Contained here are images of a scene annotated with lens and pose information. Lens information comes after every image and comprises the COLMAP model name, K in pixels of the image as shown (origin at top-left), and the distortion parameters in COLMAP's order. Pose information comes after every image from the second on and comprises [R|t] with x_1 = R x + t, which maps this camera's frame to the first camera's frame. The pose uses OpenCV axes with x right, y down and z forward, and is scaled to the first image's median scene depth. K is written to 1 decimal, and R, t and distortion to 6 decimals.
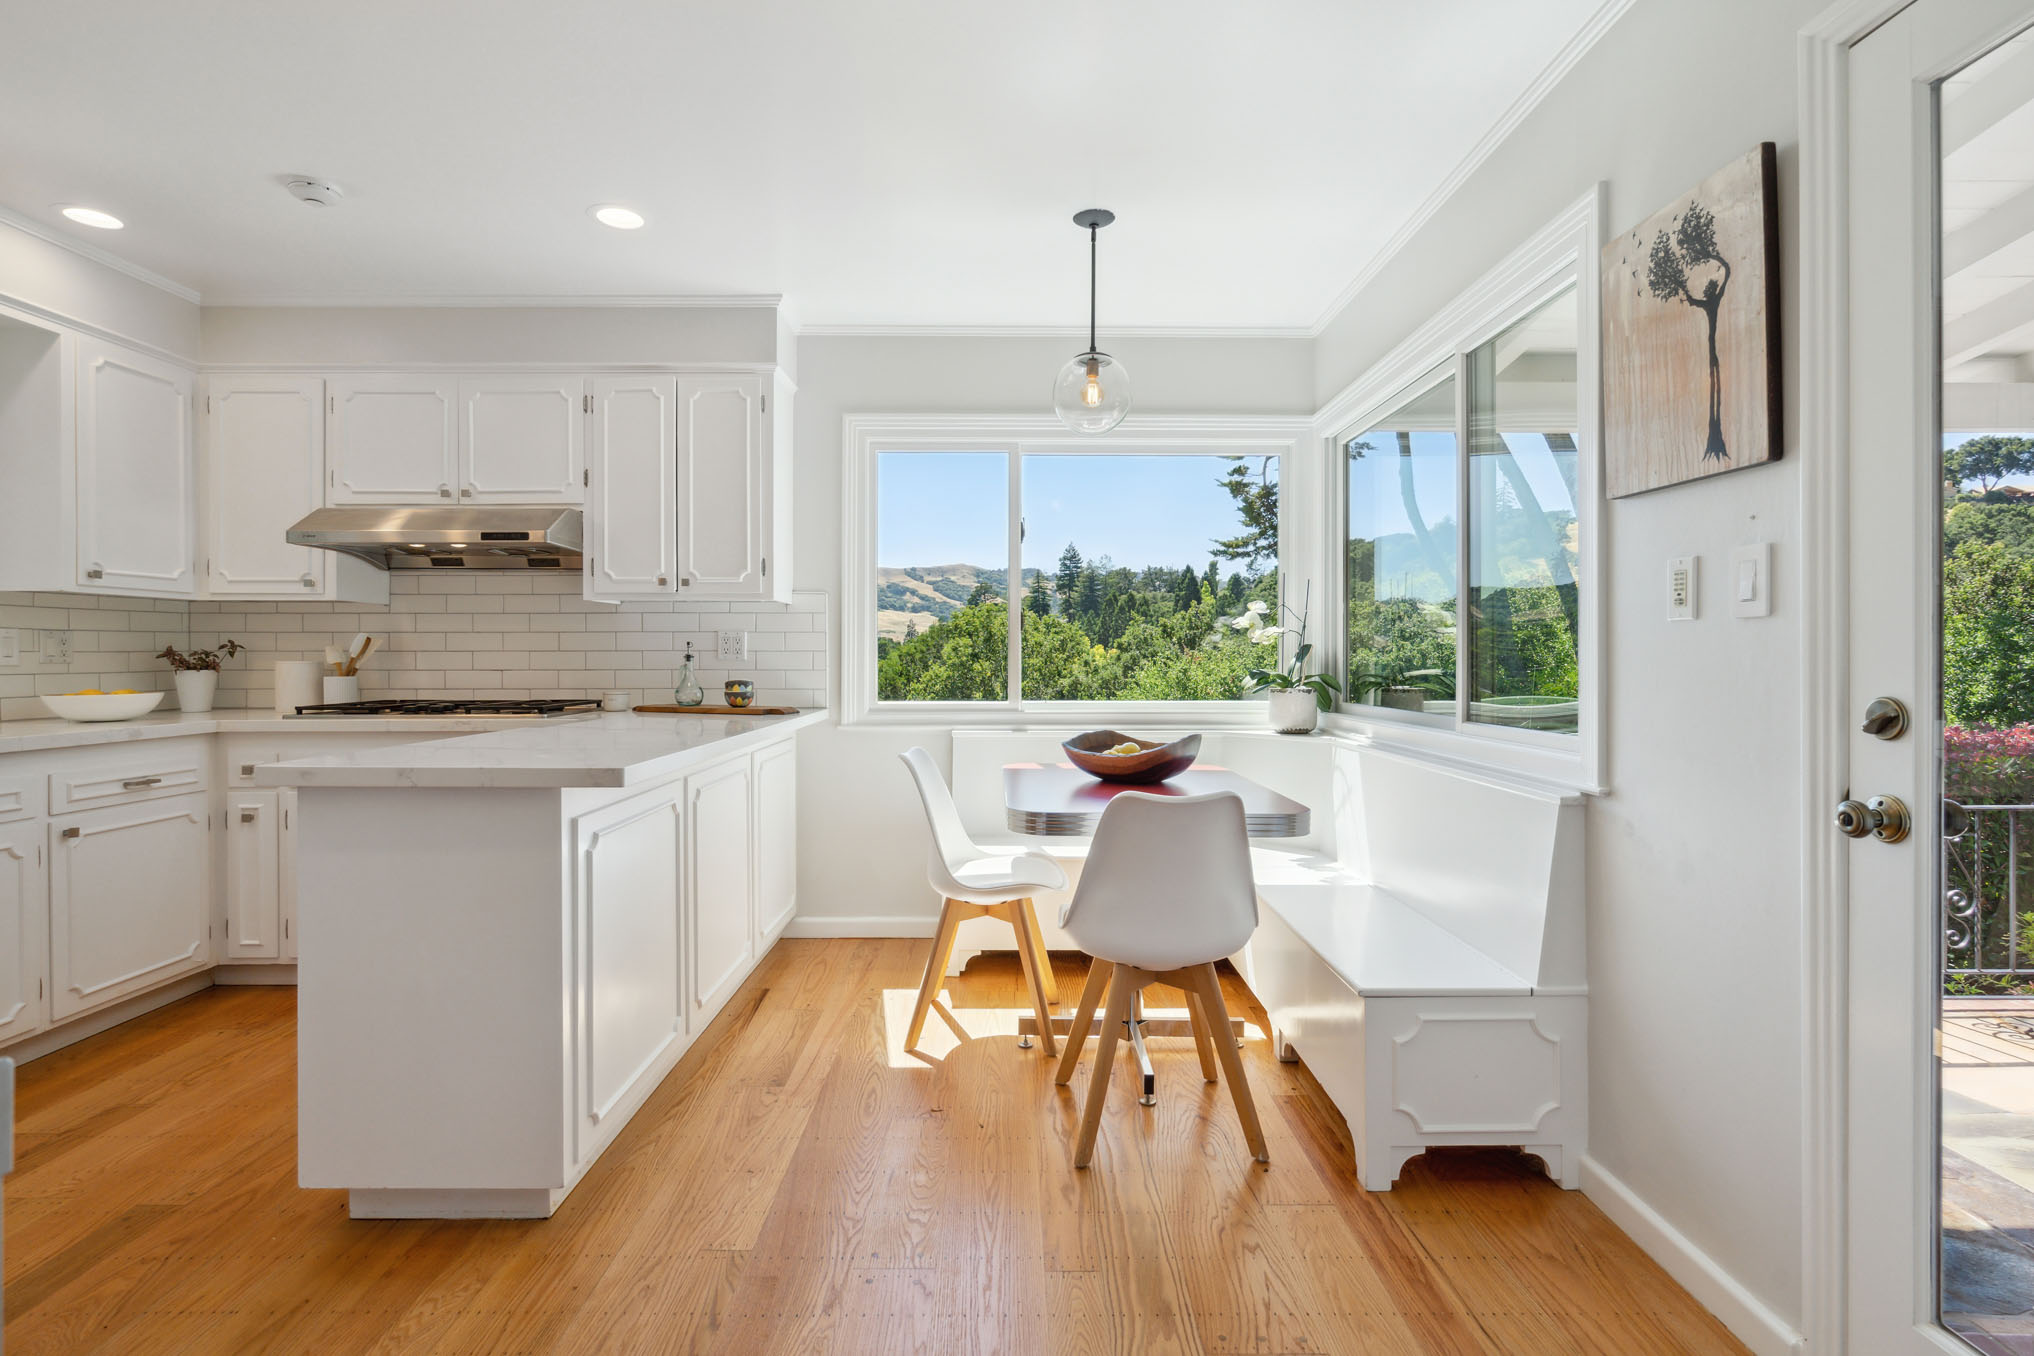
lens RADIAL K [[937.2, 0, 1011.1], [0, 937.2, 659.8], [0, 0, 1]] dist [-0.008612, 0.001787]
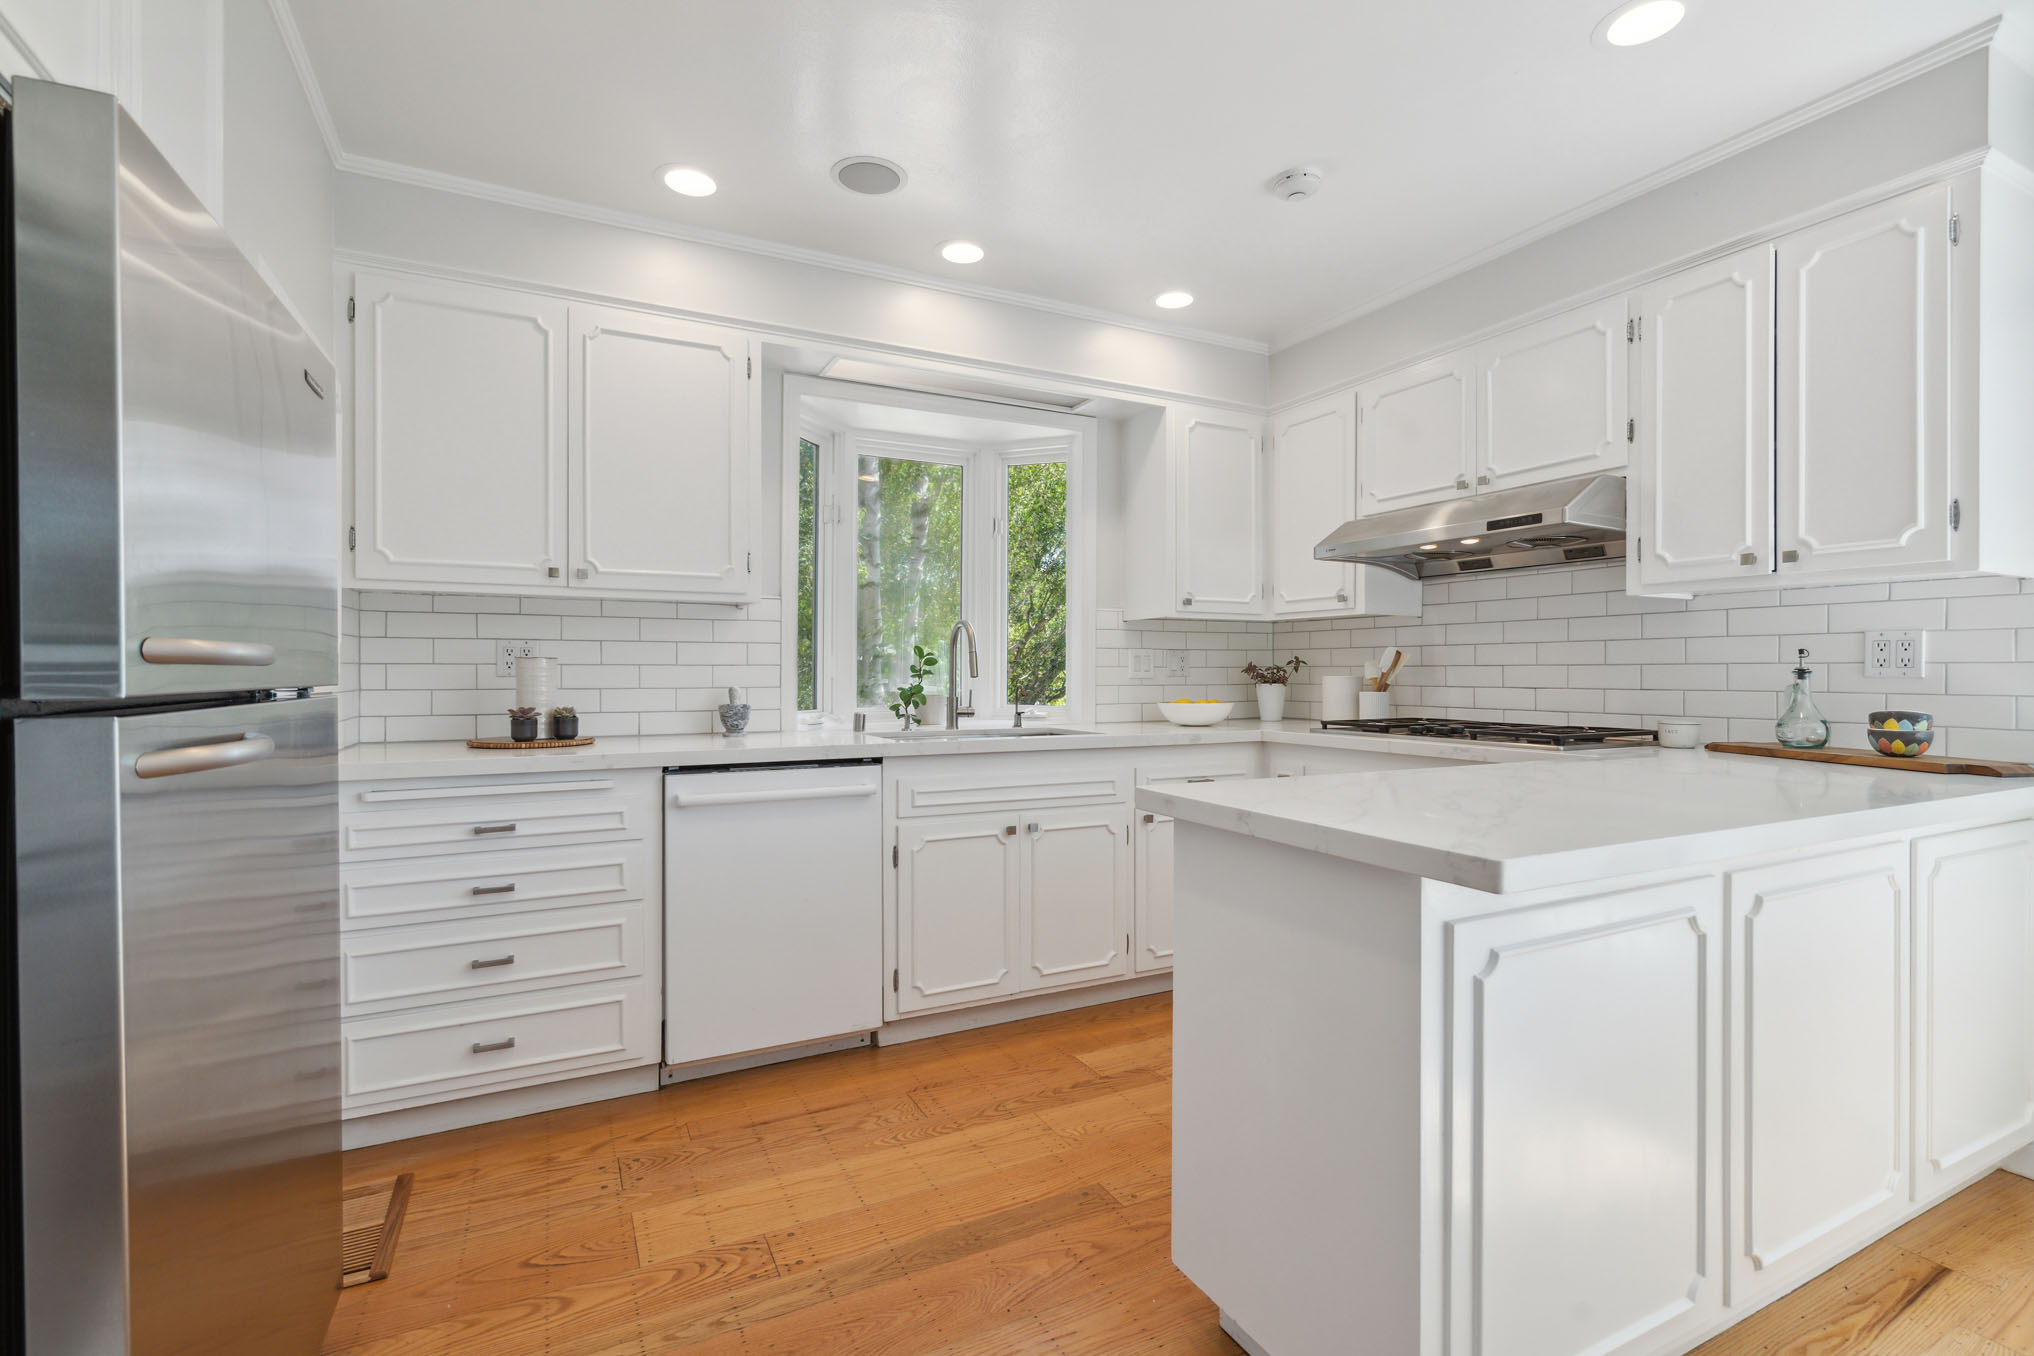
lens RADIAL K [[937.2, 0, 997.8], [0, 937.2, 673.9], [0, 0, 1]] dist [-0.008612, 0.001787]
pose [[0.450513, 0.003167, -0.892764, -0.019996], [-0.006599, 0.999978, 0.000217, 0.001603], [0.892746, 0.005794, 0.450524, 0.220589]]
